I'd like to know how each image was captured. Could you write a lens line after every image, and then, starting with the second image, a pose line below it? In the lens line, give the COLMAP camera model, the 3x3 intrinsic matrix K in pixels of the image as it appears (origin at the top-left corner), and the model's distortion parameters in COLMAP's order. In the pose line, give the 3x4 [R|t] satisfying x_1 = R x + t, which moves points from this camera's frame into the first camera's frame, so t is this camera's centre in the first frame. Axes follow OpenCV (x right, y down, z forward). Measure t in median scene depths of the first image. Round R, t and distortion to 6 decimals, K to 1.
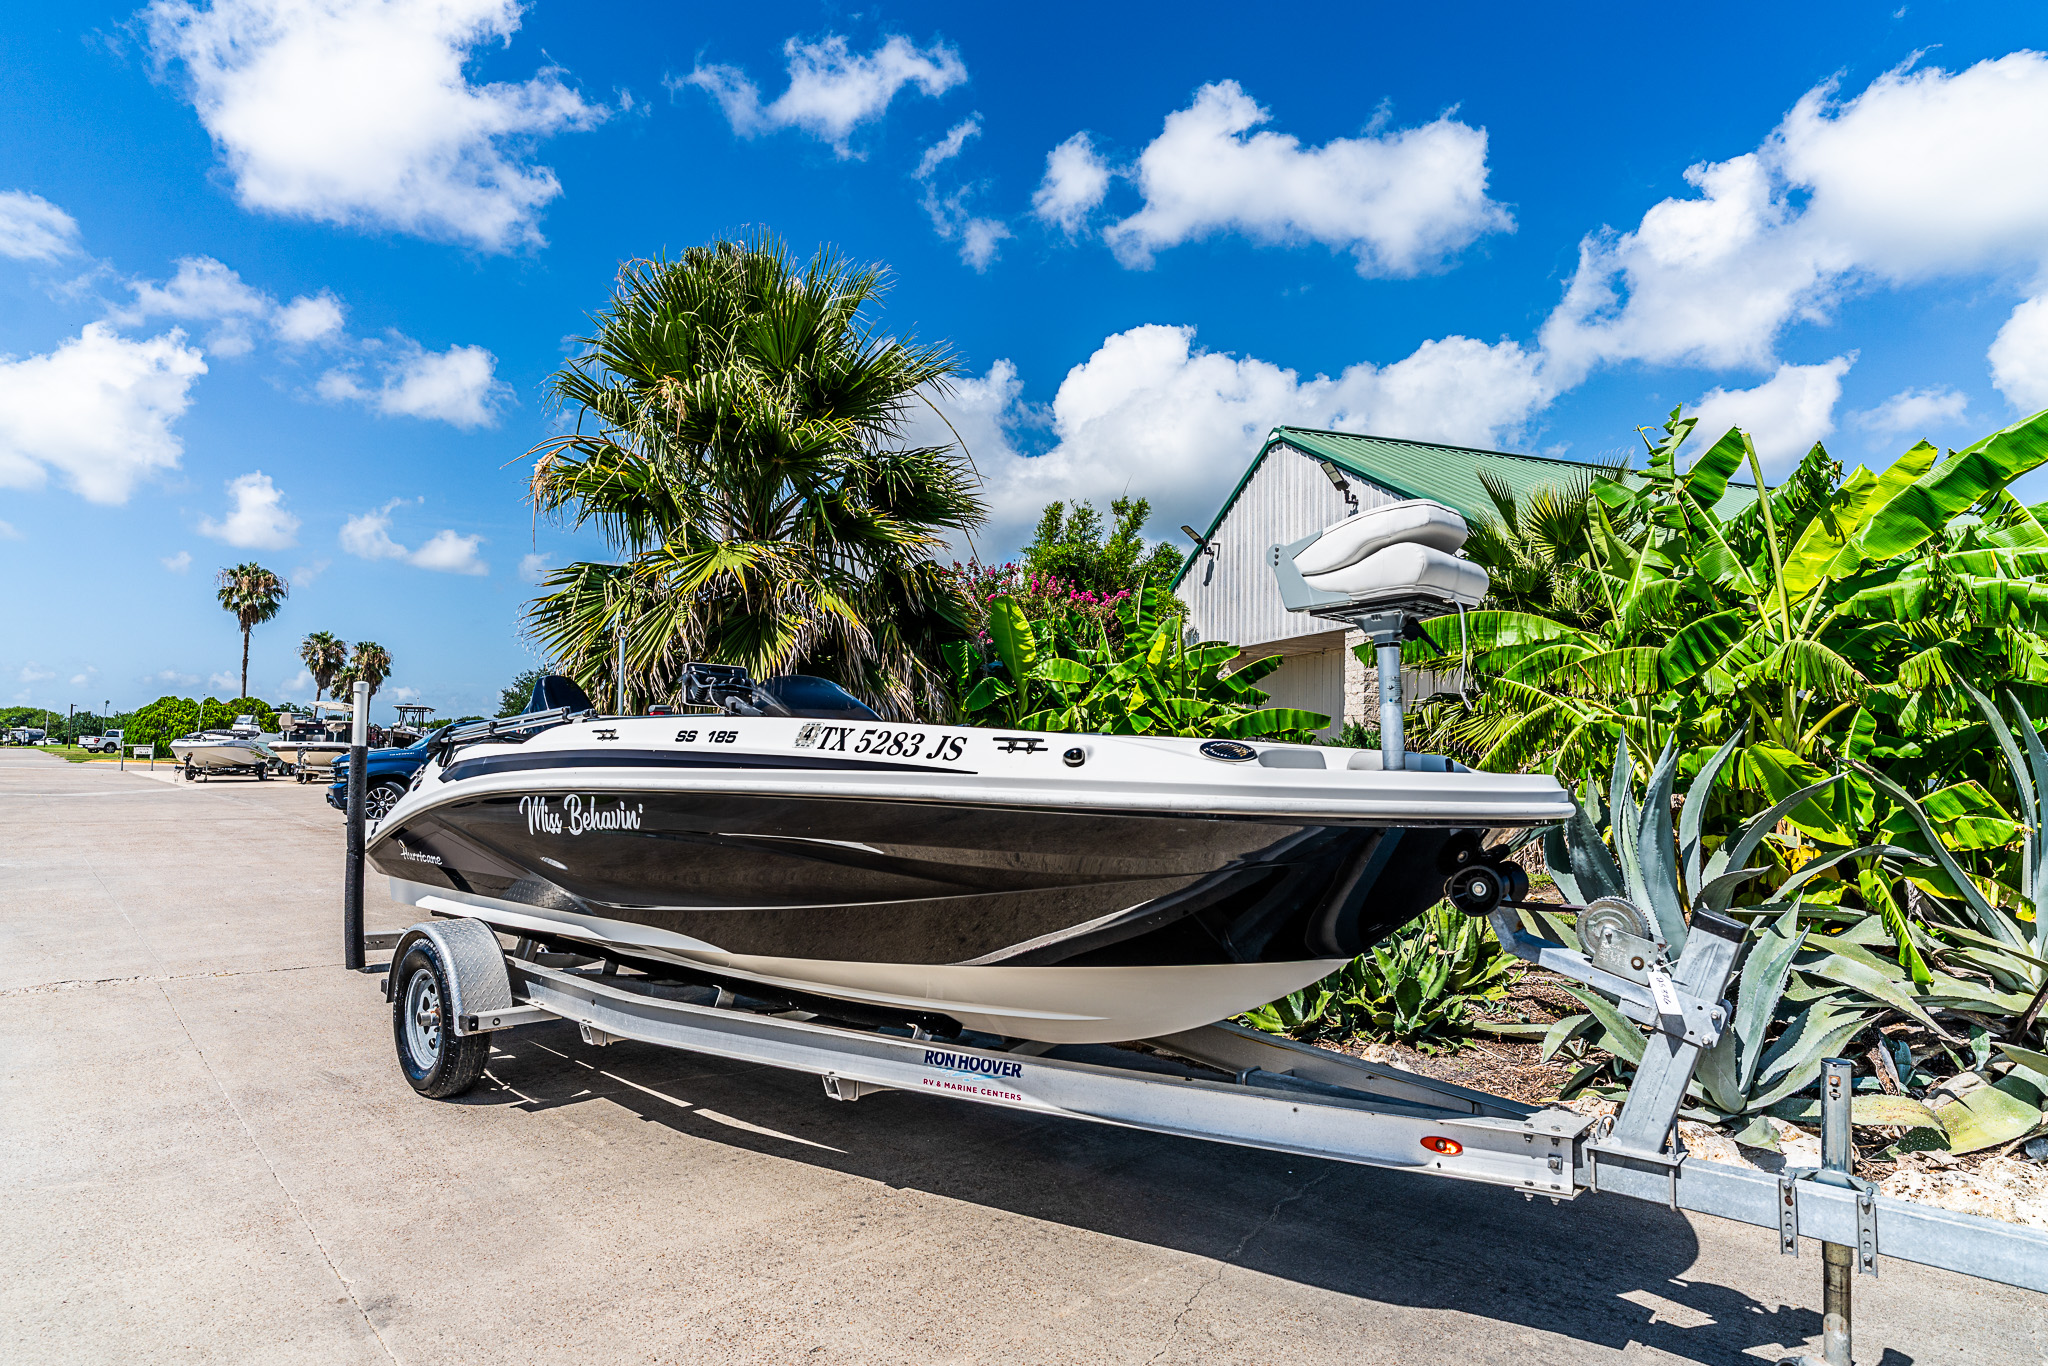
lens RADIAL K [[1156.9, 0, 995.8], [0, 1156.9, 686.0], [0, 0, 1]] dist [-0.076342, 0.056736]
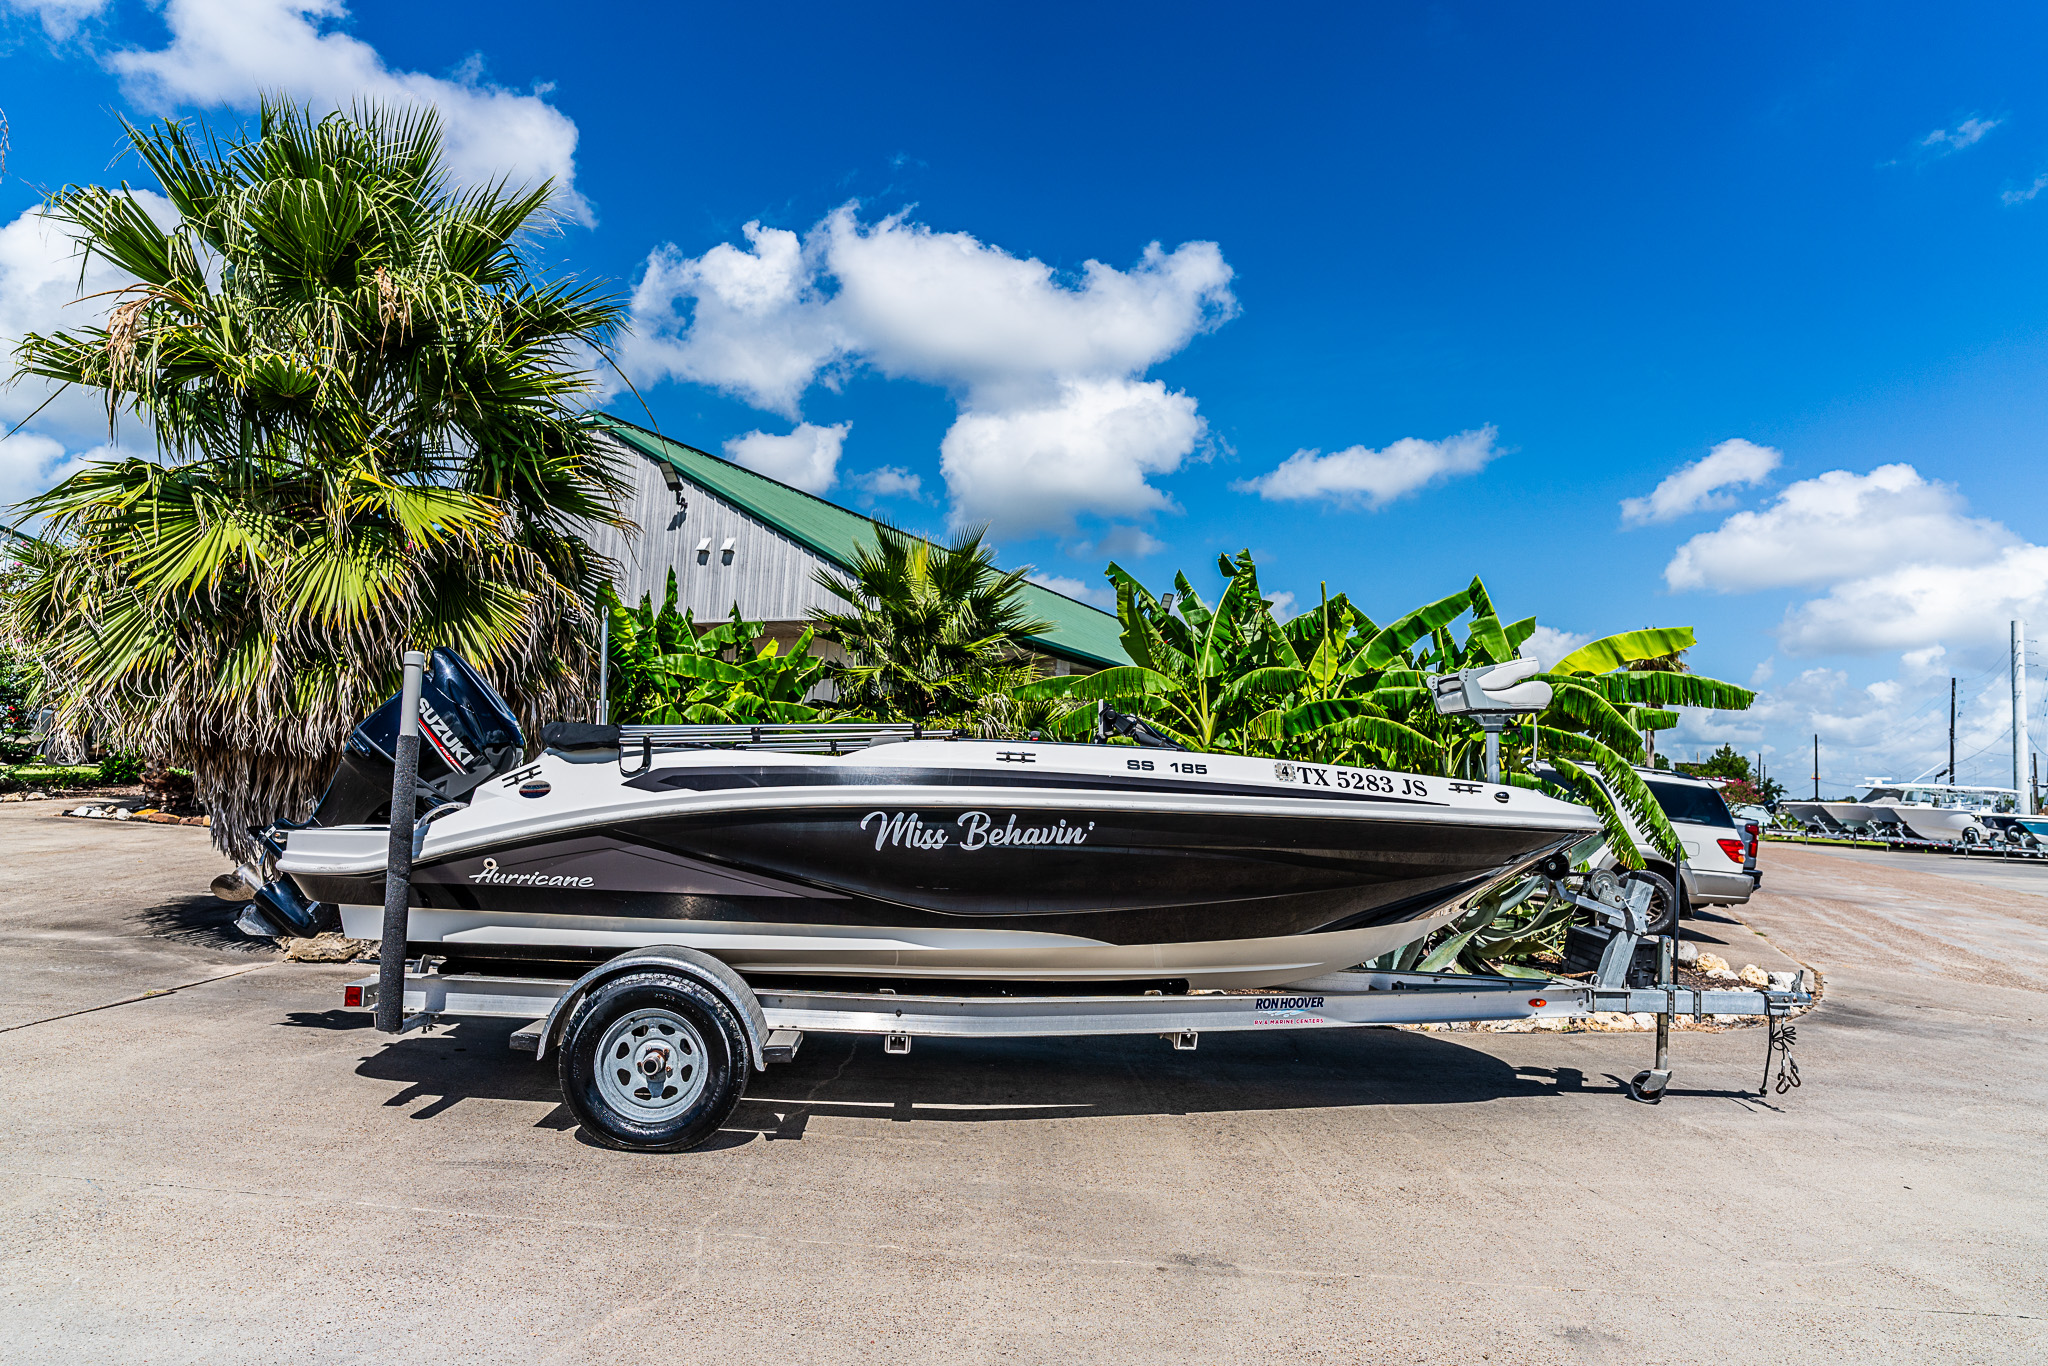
lens RADIAL K [[1154.3, 0, 1013.8], [0, 1154.3, 683.8], [0, 0, 1]] dist [-0.059809, 0.028248]
pose [[0.679905, 0.078337, 0.729104, -0.471314], [-0.089917, 0.995681, -0.023129, -0.000369], [-0.727767, -0.049833, 0.684012, 0.106900]]
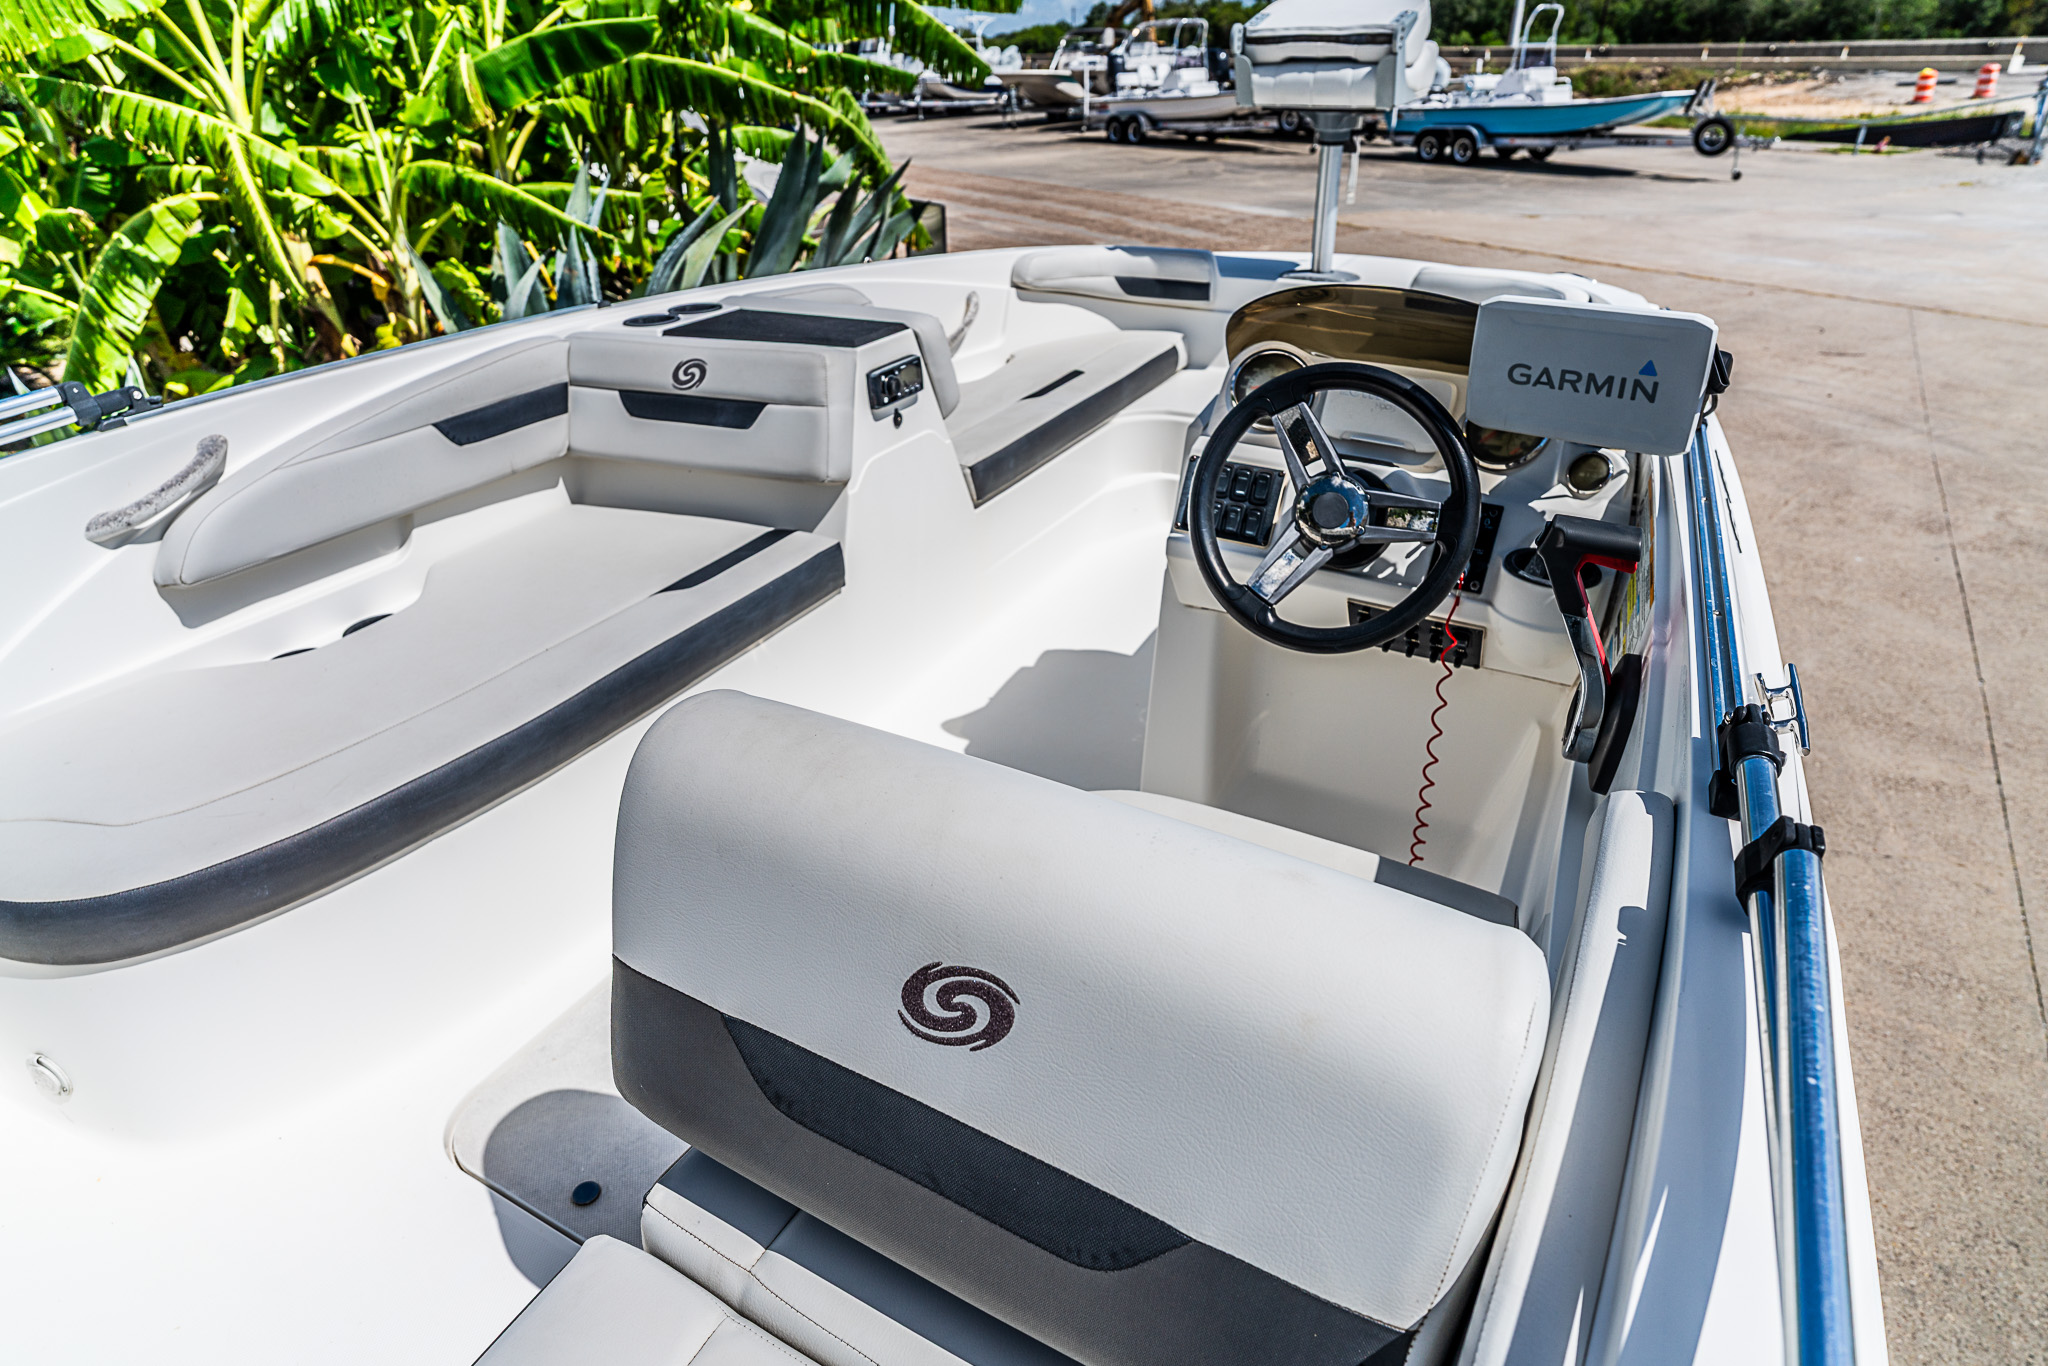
lens RADIAL K [[1154.3, 0, 1013.8], [0, 1154.3, 683.8], [0, 0, 1]] dist [-0.059809, 0.028248]
pose [[-0.263687, -0.476090, 0.838932, -0.200647], [-0.051438, 0.875416, 0.480626, -0.026626], [-0.963236, 0.083582, -0.255325, 0.497370]]
